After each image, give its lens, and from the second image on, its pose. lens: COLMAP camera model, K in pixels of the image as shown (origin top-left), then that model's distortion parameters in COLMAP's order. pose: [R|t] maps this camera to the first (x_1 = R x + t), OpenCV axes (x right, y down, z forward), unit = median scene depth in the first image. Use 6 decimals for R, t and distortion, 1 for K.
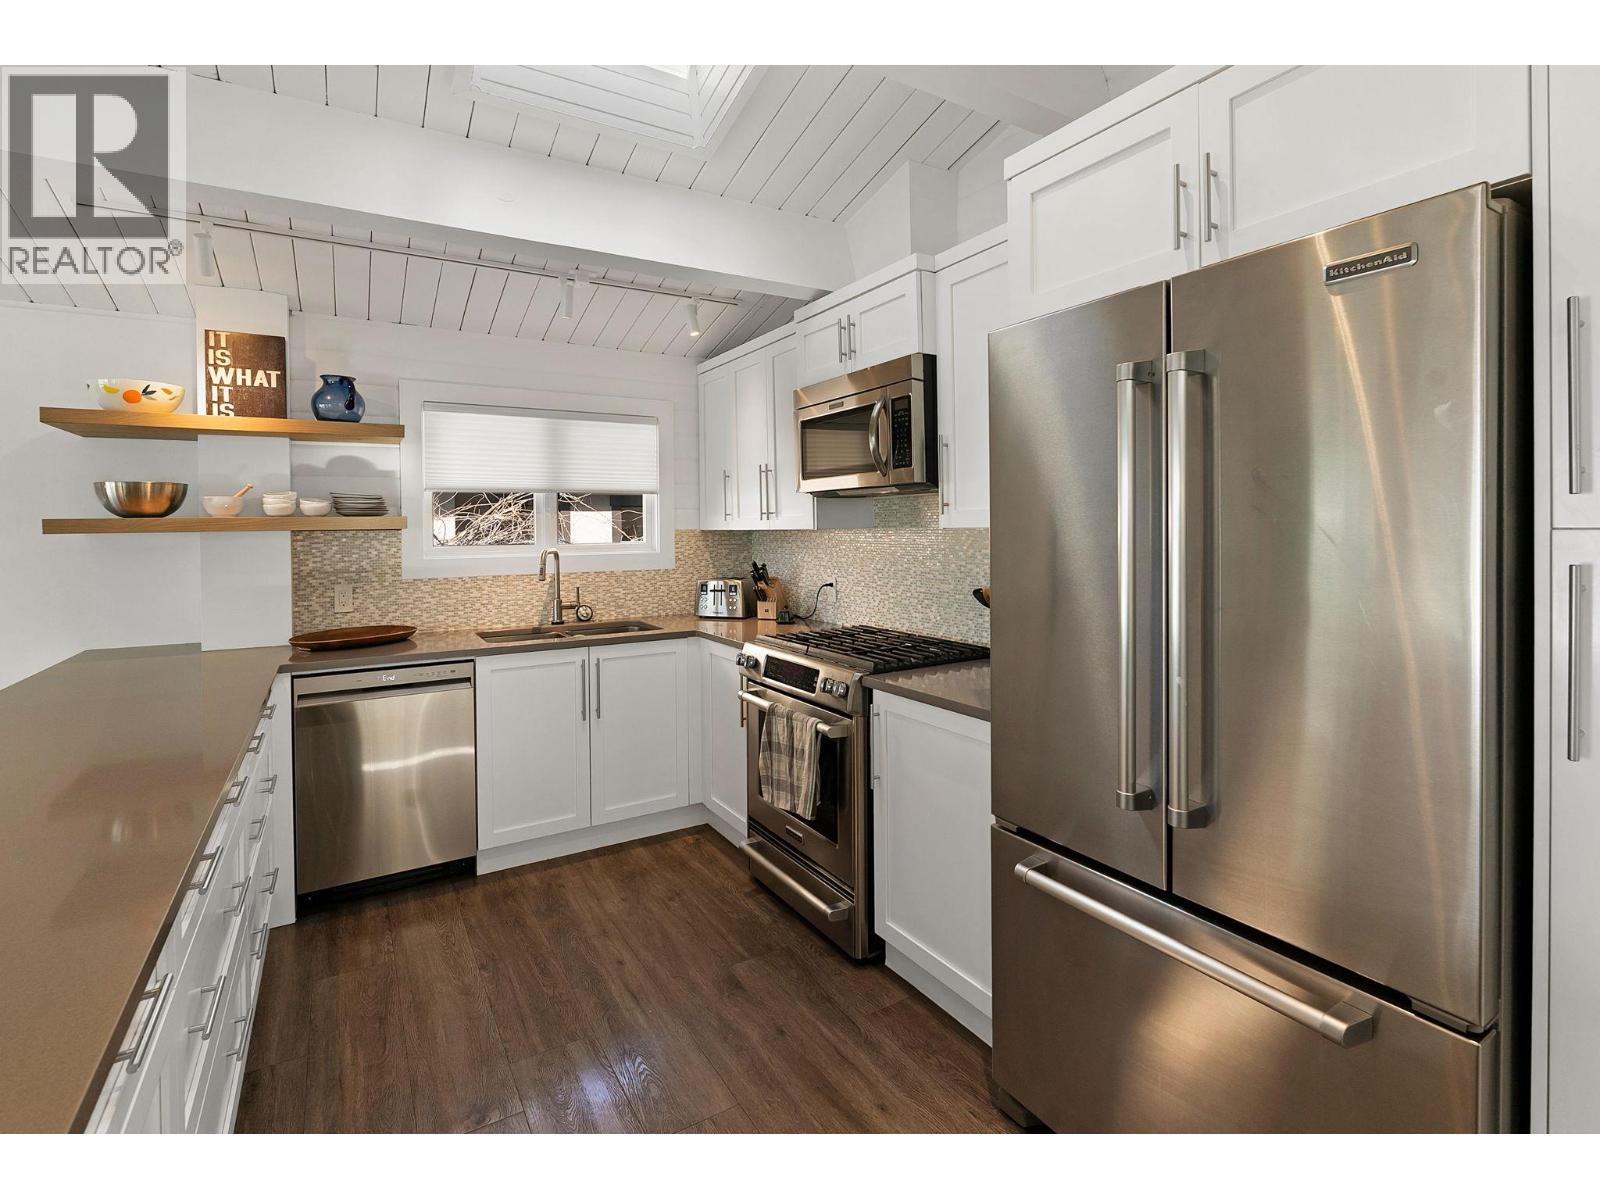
lens RADIAL K [[784.4, 0, 798.3], [0, 784.4, 535.4], [0, 0, 1]] dist [-0.000766, -0.000039]
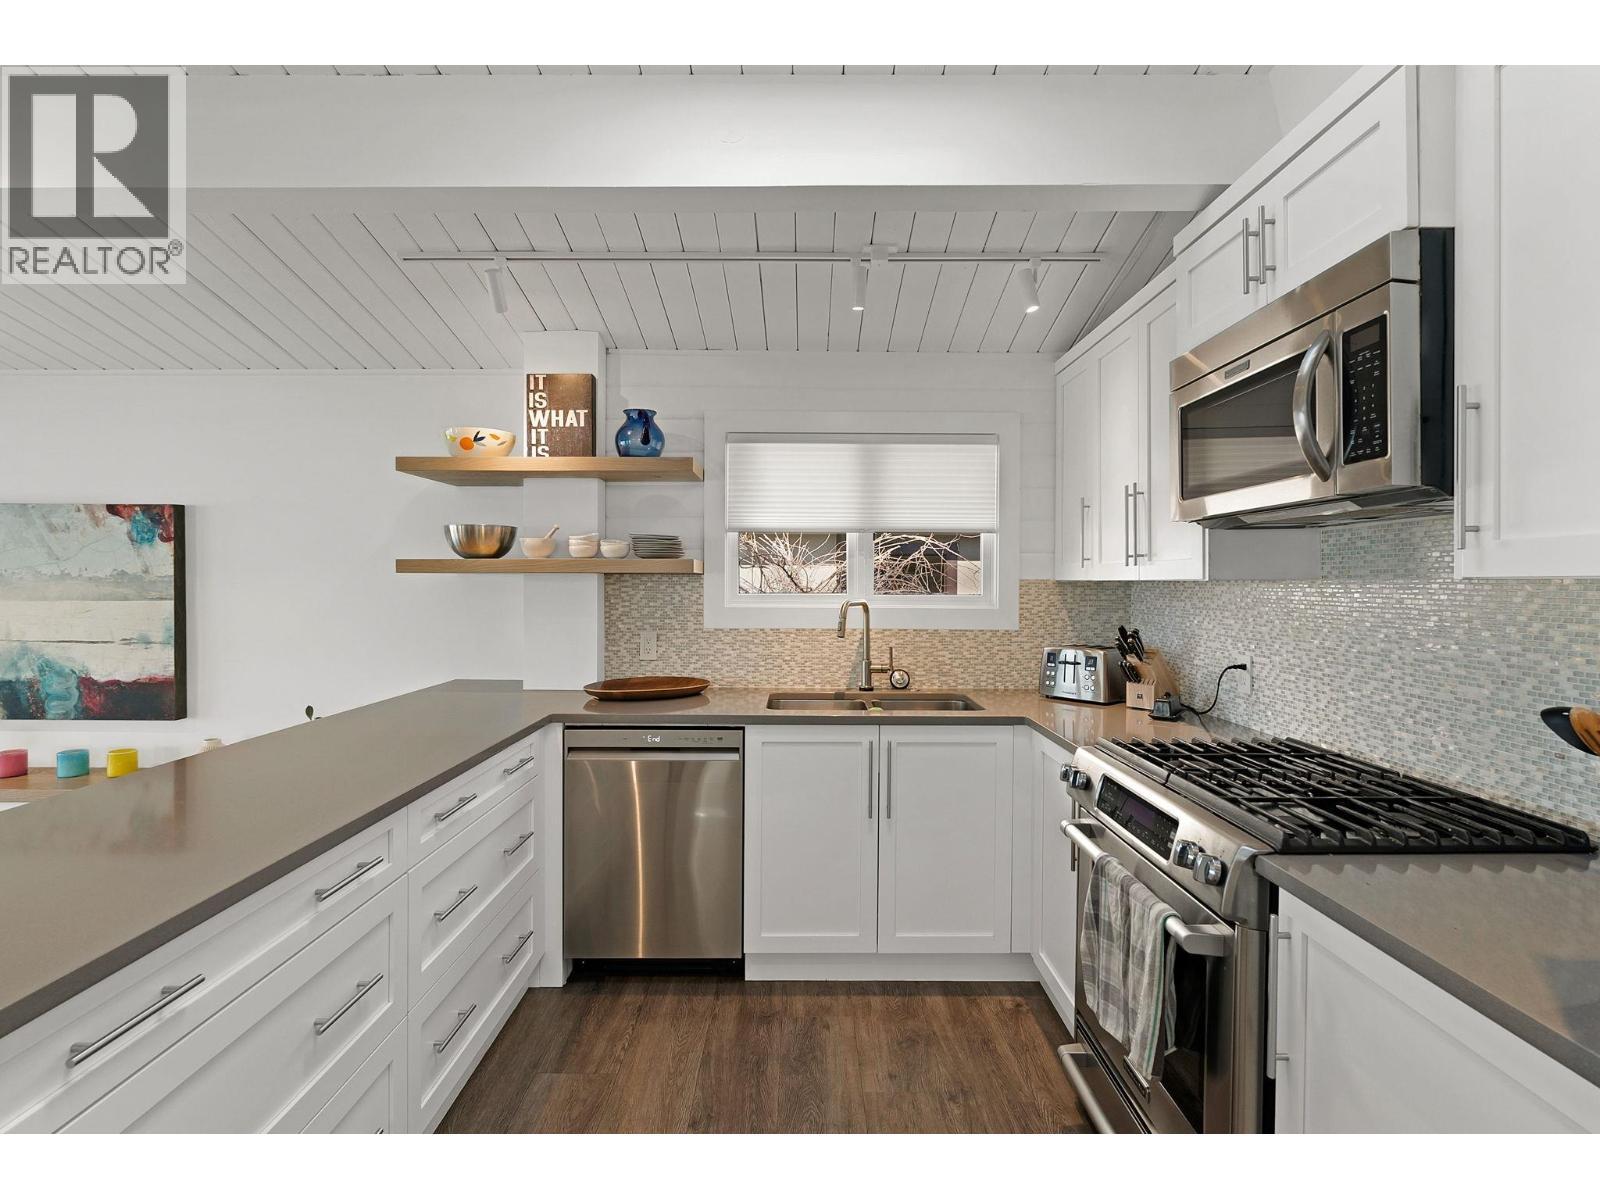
lens RADIAL K [[780.9, 0, 792.3], [0, 780.9, 589.6], [0, 0, 1]] dist [-0.003829, 0.000503]
pose [[0.856432, 0.020750, -0.515843, 0.063665], [-0.020534, 0.999770, 0.006126, 0.003341], [0.515852, 0.005346, 0.856661, 0.304100]]
